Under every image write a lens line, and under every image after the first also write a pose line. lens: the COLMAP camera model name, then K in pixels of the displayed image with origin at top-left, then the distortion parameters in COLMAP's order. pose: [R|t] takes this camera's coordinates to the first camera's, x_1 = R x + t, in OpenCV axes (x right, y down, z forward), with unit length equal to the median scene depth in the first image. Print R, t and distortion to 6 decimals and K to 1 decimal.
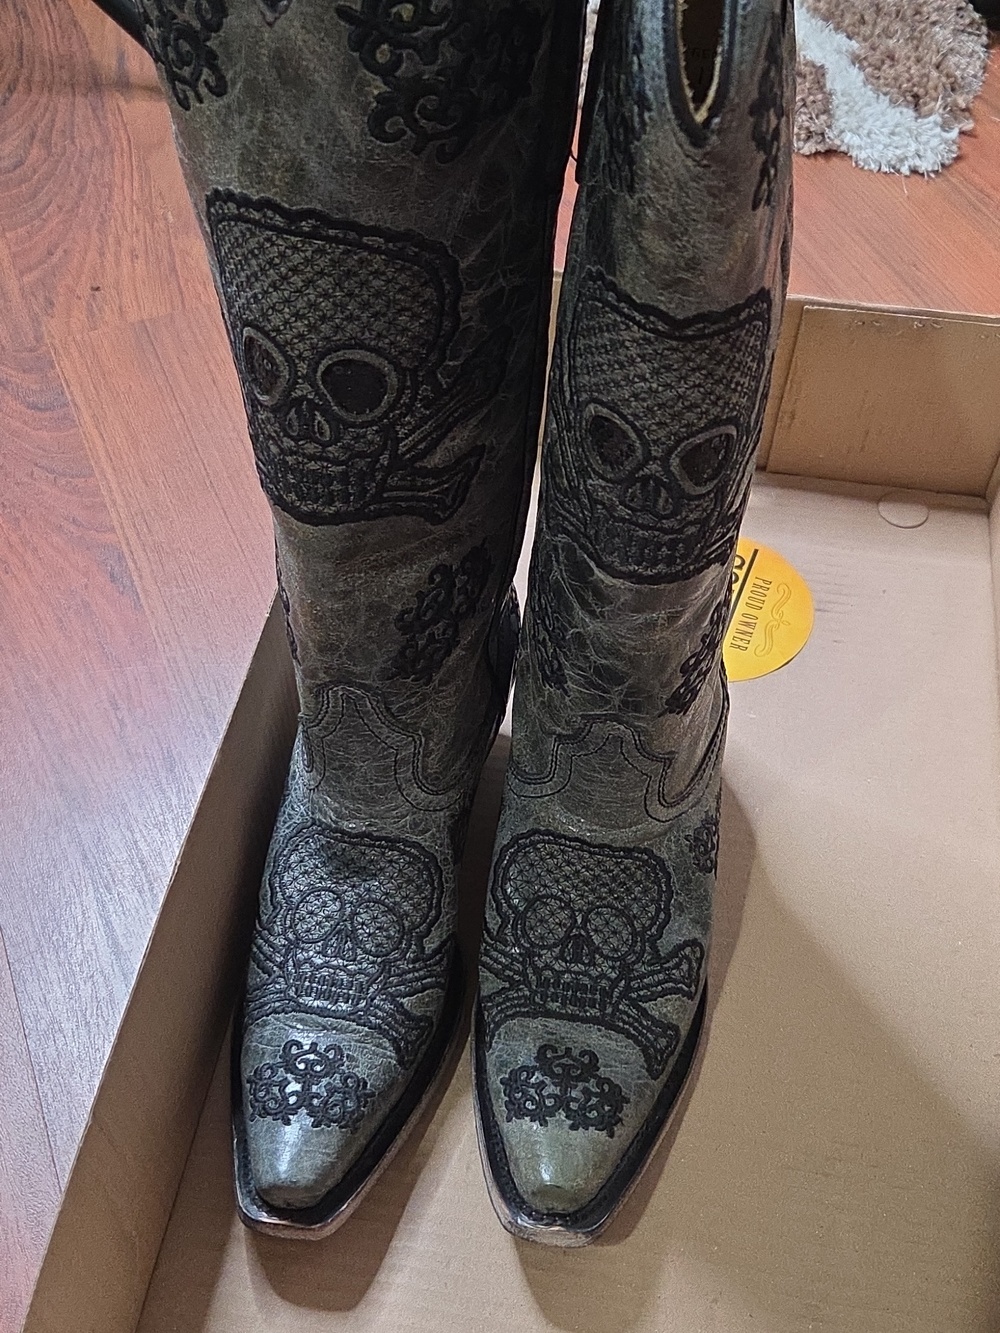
lens RADIAL K [[949.0, 0, 500.0], [0, 949.0, 666.5], [0, 0, 1]] dist [0.001326, 0.000634]
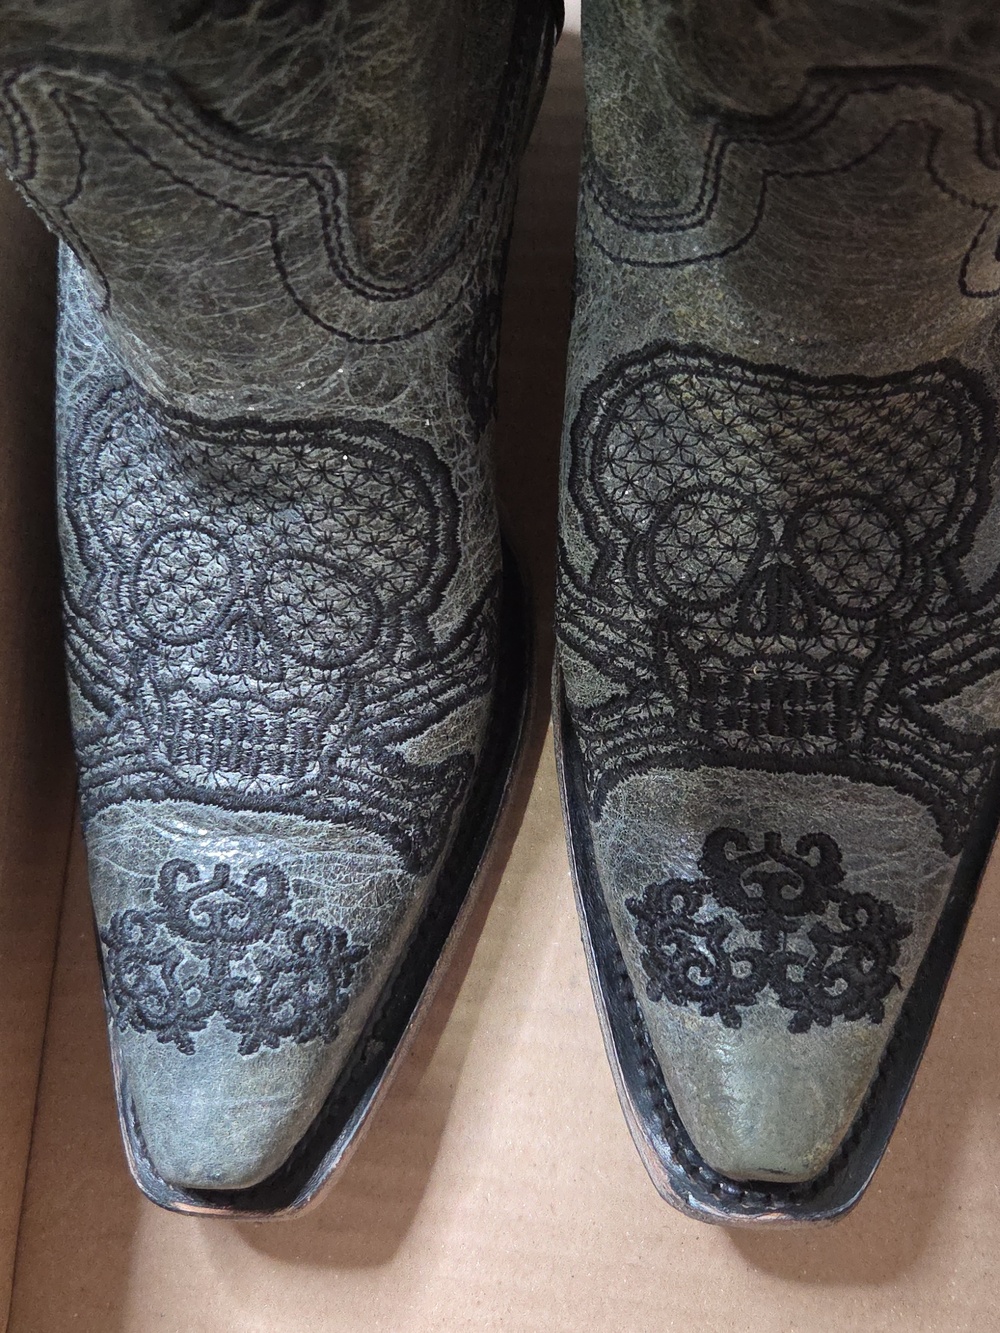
lens RADIAL K [[1474.7, 0, 489.6], [0, 1474.7, 666.4], [0, 0, 1]] dist [0.077128, -0.185716]
pose [[0.992717, -0.087390, -0.082916, 0.003576], [0.116656, 0.869105, 0.480674, -0.021534], [0.030057, -0.486846, 0.872970, 0.395002]]
